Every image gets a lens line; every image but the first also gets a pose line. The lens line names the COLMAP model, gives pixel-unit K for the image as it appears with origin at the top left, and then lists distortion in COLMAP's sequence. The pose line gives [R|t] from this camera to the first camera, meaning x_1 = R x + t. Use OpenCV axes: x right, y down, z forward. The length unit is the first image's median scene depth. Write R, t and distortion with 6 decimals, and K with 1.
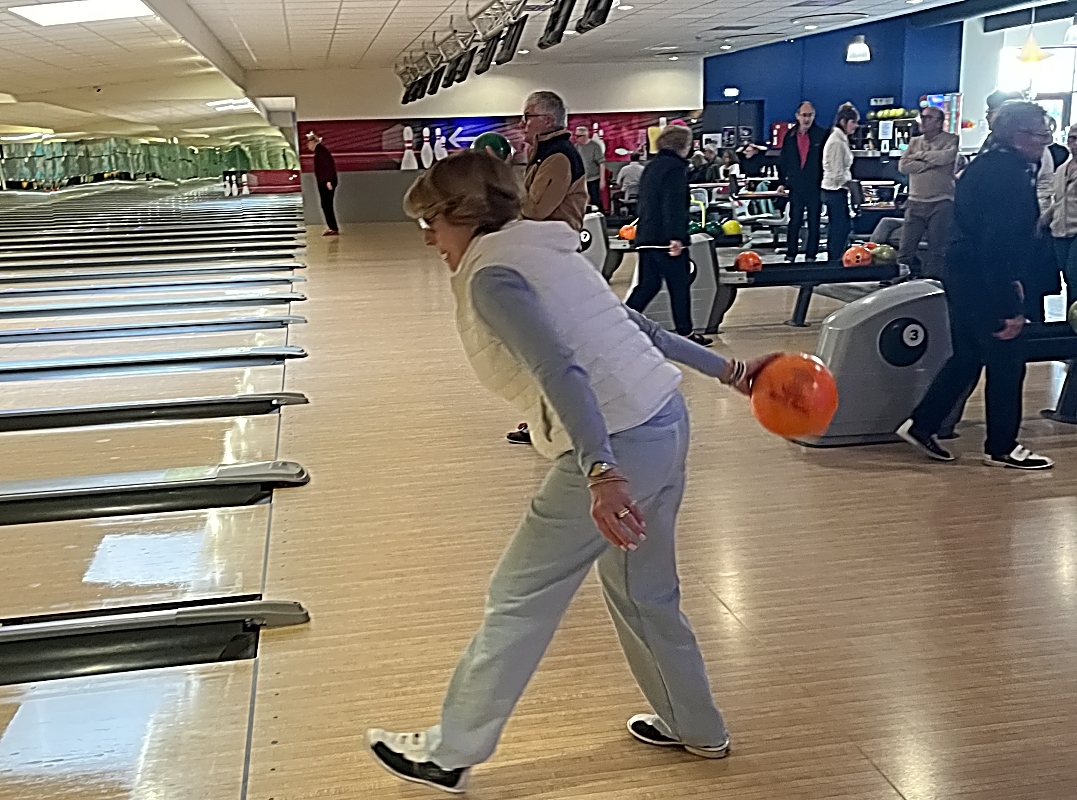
lens RADIAL K [[1157.8, 0, 538.5], [0, 1157.8, 400.0], [0, 0, 1]] dist [0.041682, 0.005900]
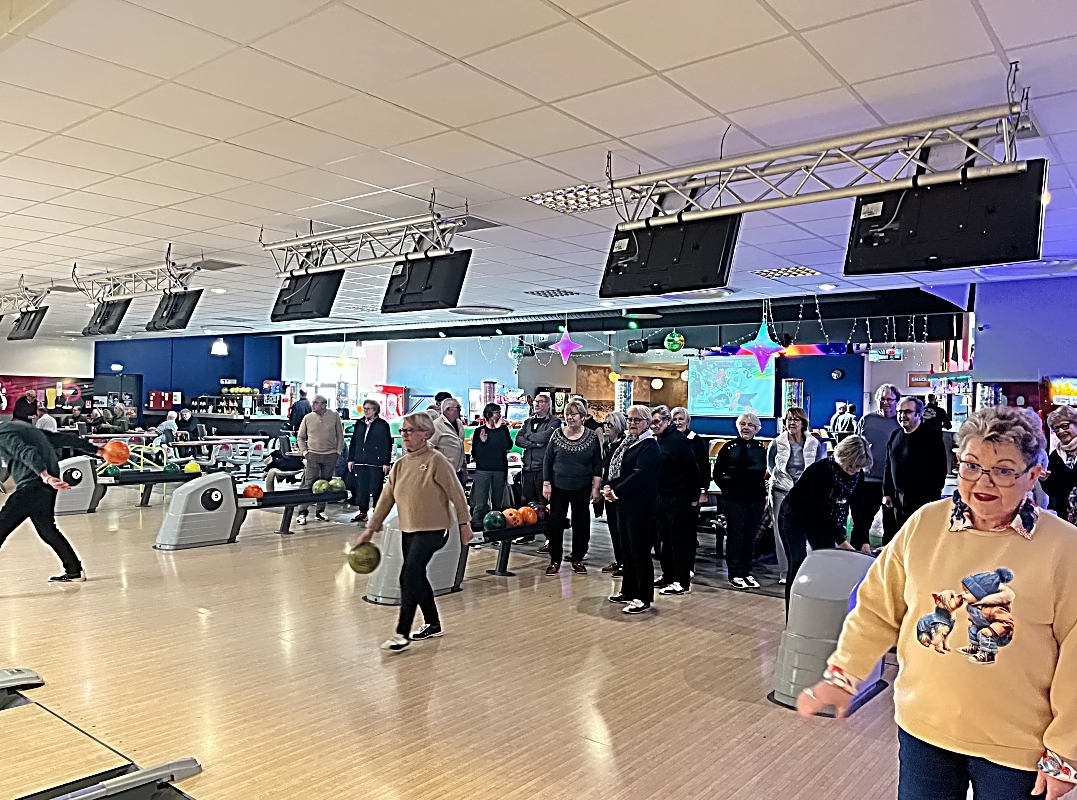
lens RADIAL K [[798.8, 0, 538.5], [0, 798.8, 400.0], [0, 0, 1]] dist [0.041035, -0.043247]
pose [[0.768911, 0.050988, 0.637319, -0.069344], [0.094912, 0.976668, -0.192645, -0.000949], [-0.632272, 0.208616, 0.746131, -0.000867]]
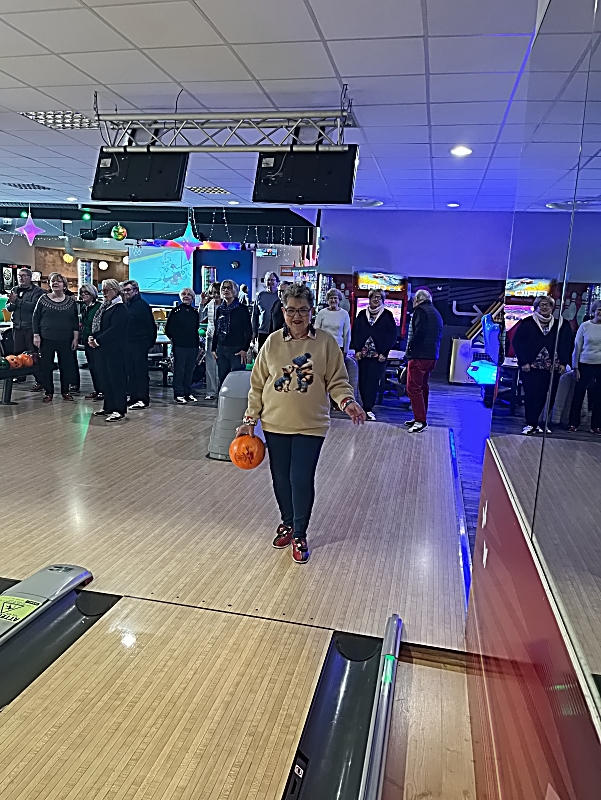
lens RADIAL K [[602.1, 0, 303.2], [0, 602.1, 397.1], [0, 0, 1]] dist [0.051522, -0.004294]
pose [[0.393575, -0.104553, 0.913328, -0.096867], [0.143577, 0.988310, 0.051266, 0.004157], [-0.908011, 0.110956, 0.403985, -0.011186]]
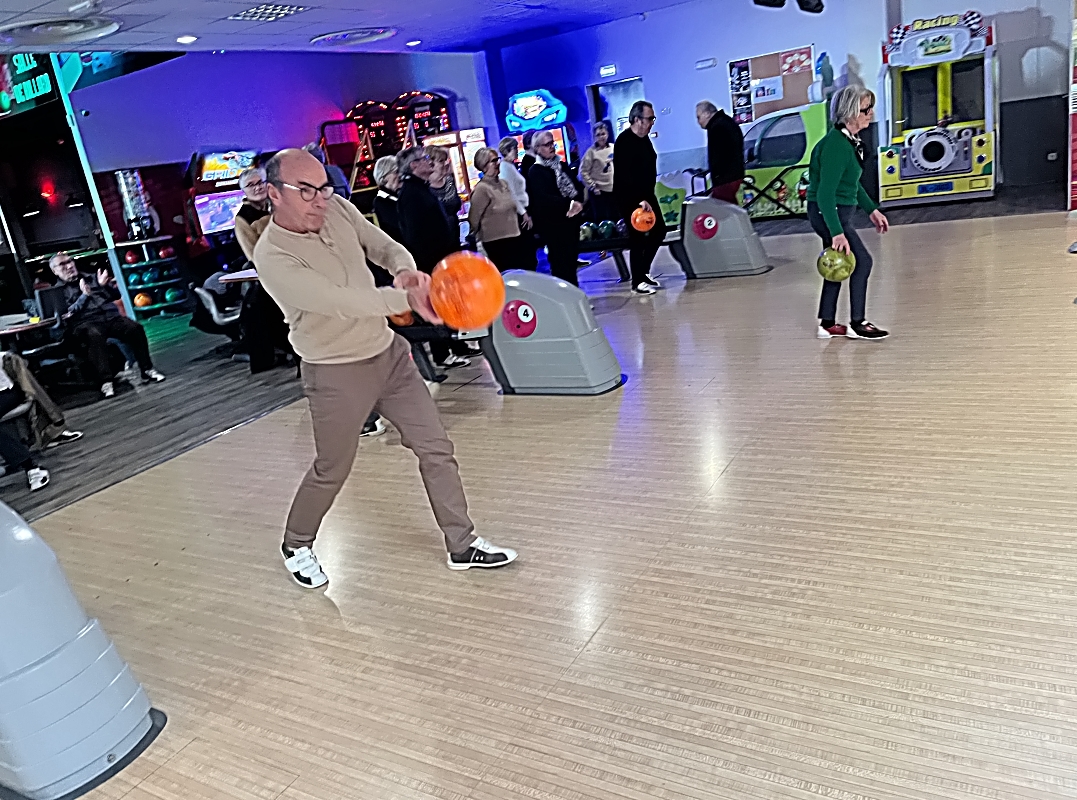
lens RADIAL K [[809.2, 0, 546.2], [0, 809.2, 388.7], [0, 0, 1]] dist [0.065330, -0.094817]
pose [[-0.736885, -0.048538, 0.674273, -0.067080], [0.321774, 0.852000, 0.412985, -0.075131], [-0.594526, 0.521286, -0.612208, 0.341796]]
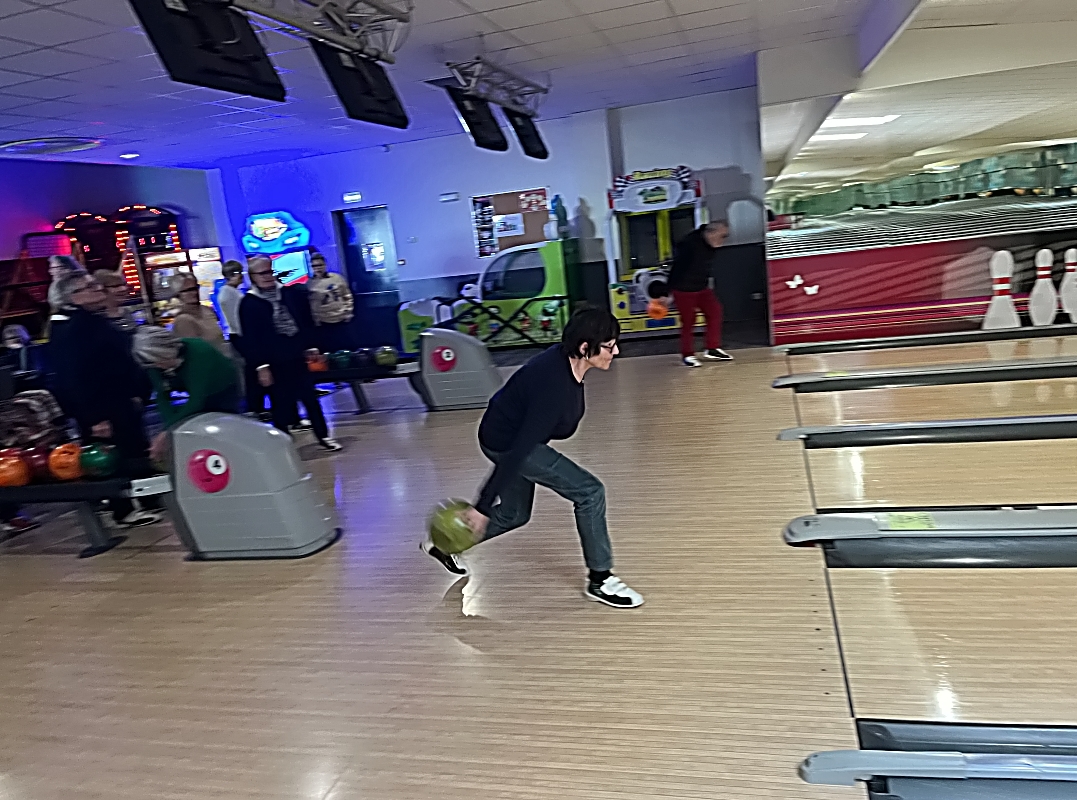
lens RADIAL K [[809.2, 0, 546.2], [0, 809.2, 388.7], [0, 0, 1]] dist [0.065330, -0.094817]
pose [[-0.891622, 0.051714, 0.449818, -0.067882], [0.236366, 0.900507, 0.364992, -0.070939], [-0.386188, 0.431756, -0.815135, 0.319939]]
